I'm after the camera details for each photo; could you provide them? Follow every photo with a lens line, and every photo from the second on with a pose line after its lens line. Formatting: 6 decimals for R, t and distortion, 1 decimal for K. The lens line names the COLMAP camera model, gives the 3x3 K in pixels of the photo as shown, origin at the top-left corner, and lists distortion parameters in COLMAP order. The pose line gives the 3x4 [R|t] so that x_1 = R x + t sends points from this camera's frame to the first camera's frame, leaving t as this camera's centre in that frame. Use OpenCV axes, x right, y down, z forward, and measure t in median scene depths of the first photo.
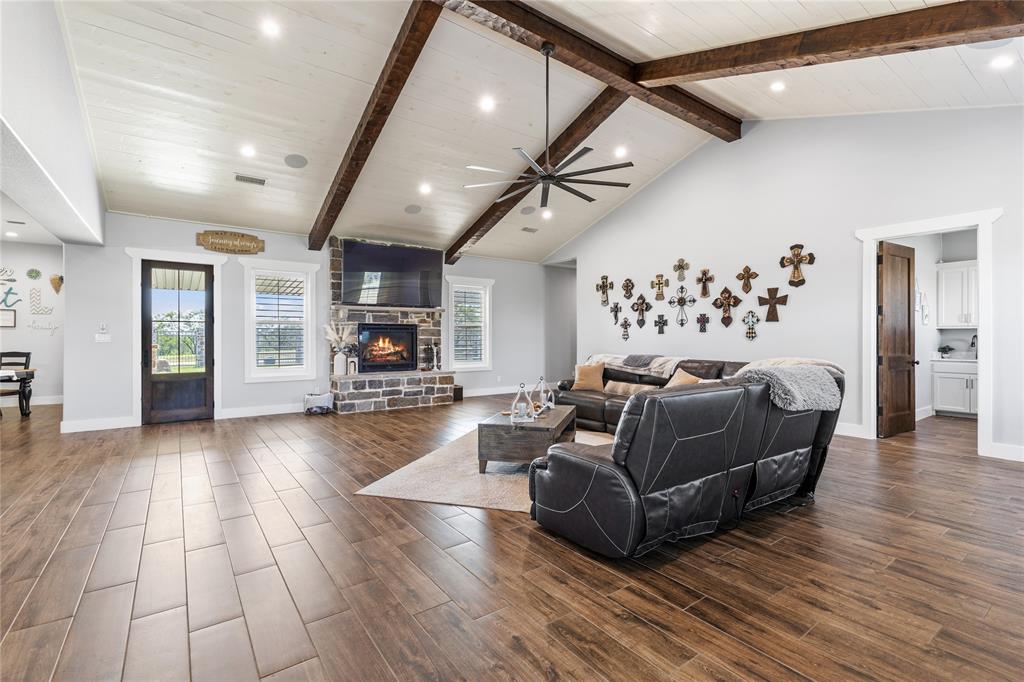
lens RADIAL K [[466.2, 0, 510.5], [0, 466.2, 339.3], [0, 0, 1]] dist [0.002439, -0.000539]
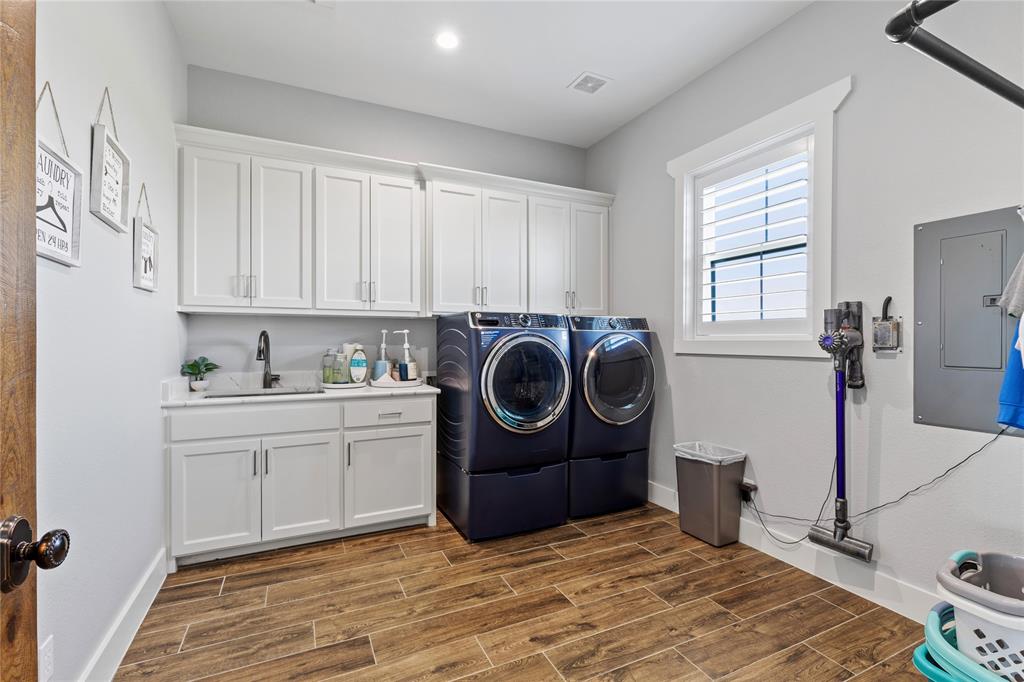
lens RADIAL K [[466.2, 0, 510.7], [0, 466.2, 338.9], [0, 0, 1]] dist [0.002439, -0.000539]
pose [[0.196799, 0.000945, 0.980443, 0.626798], [0.001858, 0.999997, -0.001336, -0.001272], [-0.980442, 0.002085, 0.196796, 0.695741]]
